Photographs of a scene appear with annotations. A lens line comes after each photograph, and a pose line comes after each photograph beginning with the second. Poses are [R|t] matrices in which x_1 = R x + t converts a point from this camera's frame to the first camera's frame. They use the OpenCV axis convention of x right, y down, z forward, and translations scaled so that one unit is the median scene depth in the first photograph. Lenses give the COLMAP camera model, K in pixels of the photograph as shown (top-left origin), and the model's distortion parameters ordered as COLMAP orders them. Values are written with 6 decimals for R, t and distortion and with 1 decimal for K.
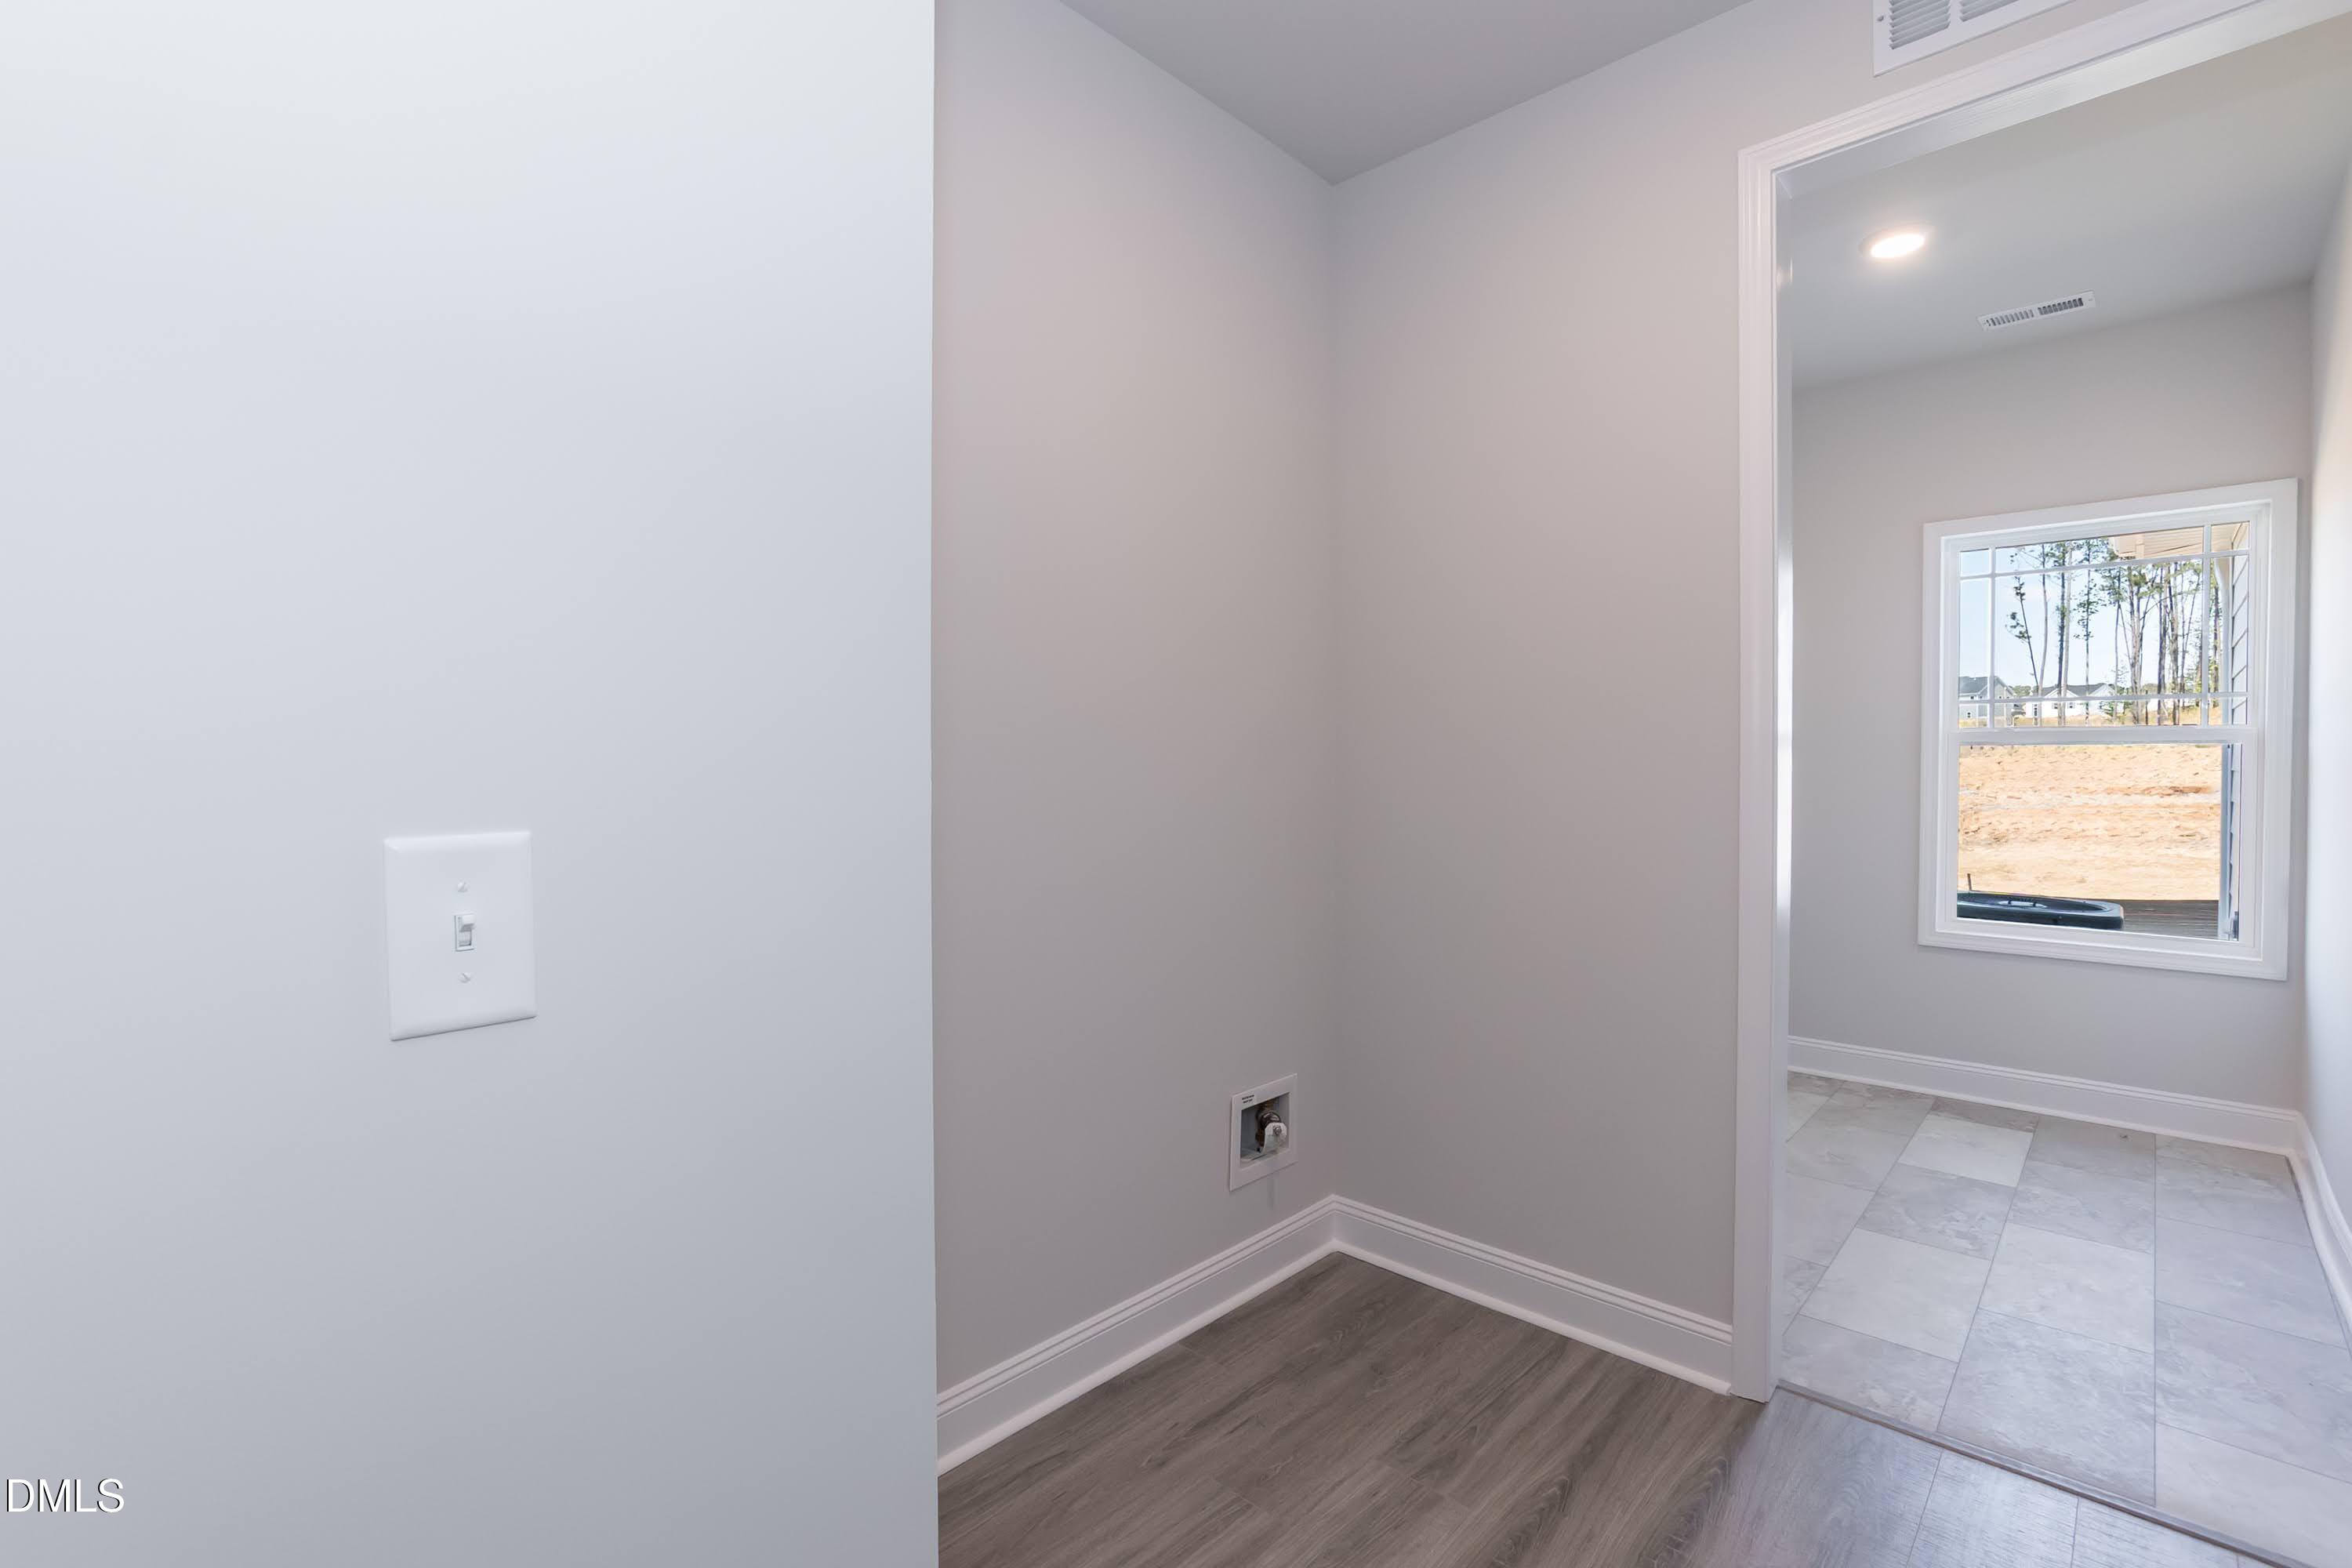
lens RADIAL K [[1048.9, 0, 1163.1], [0, 1048.9, 776.1], [0, 0, 1]] dist [-0.023852, 0.011047]
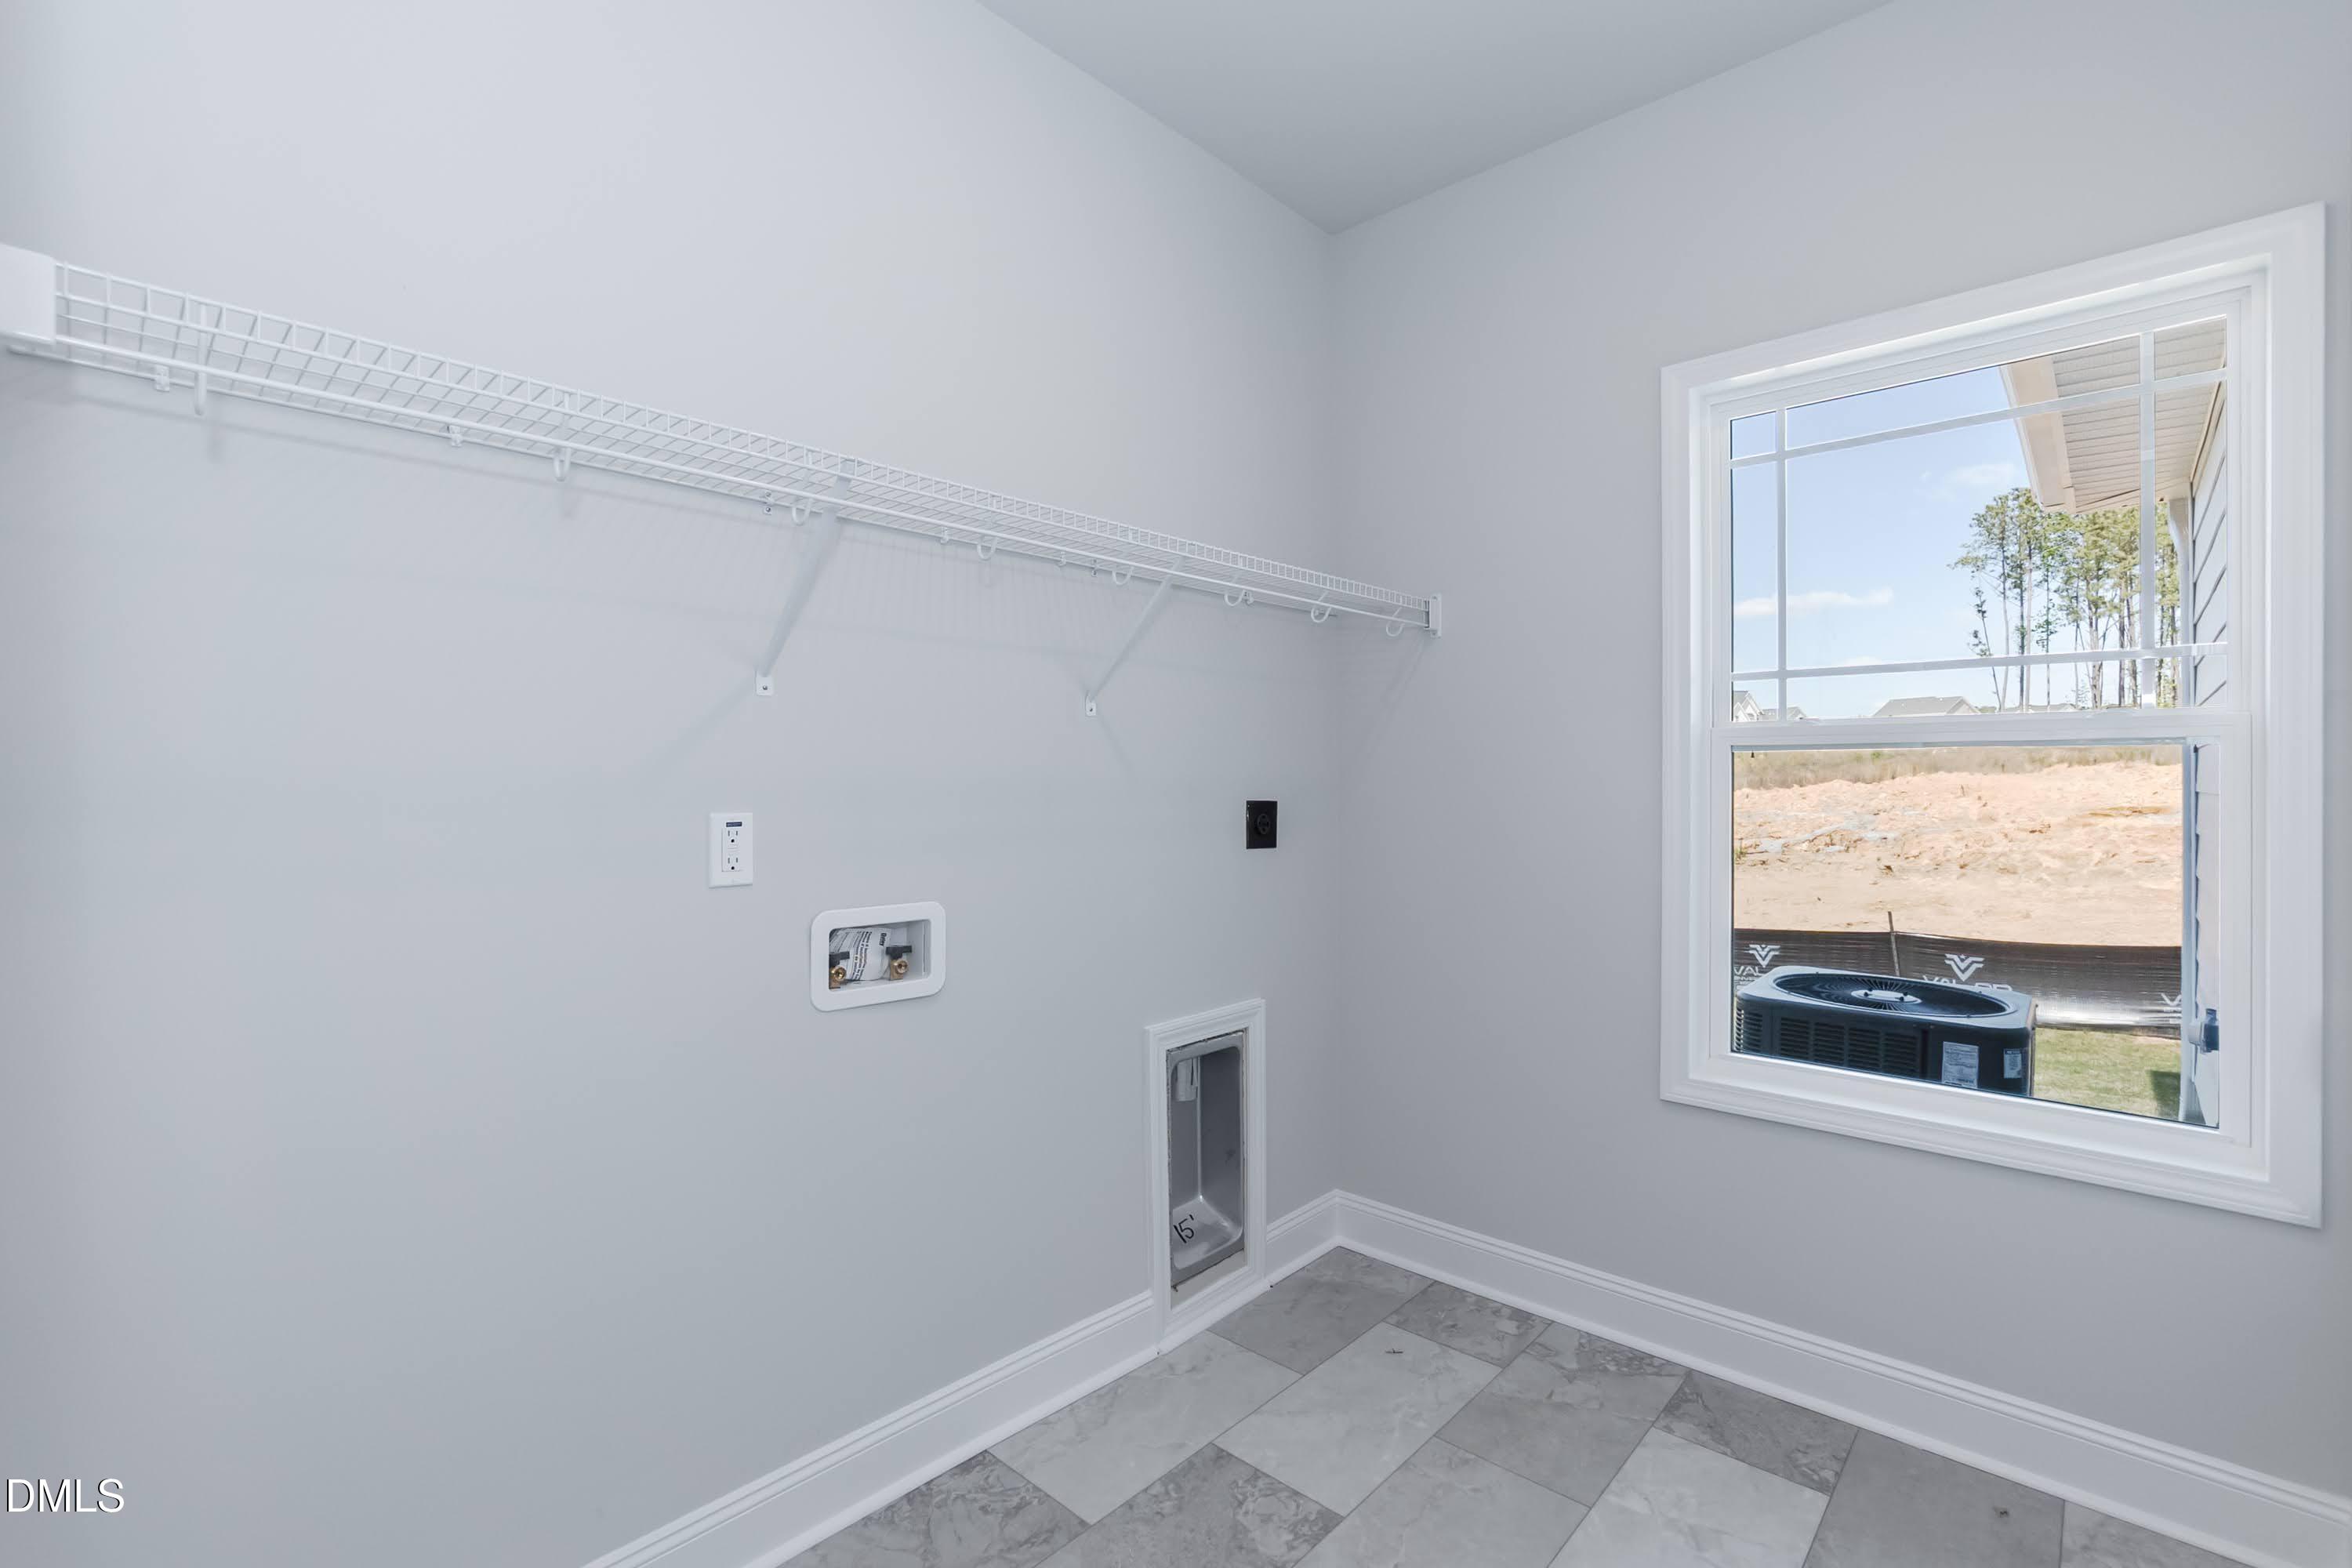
lens RADIAL K [[986.6, 0, 1169.7], [0, 986.6, 778.7], [0, 0, 1]] dist [-0.010029, 0.000230]
pose [[0.999976, 0.001089, -0.006858, 0.122816], [-0.001190, 0.999889, -0.014842, -0.002070], [0.006841, 0.014849, 0.999866, 0.120640]]
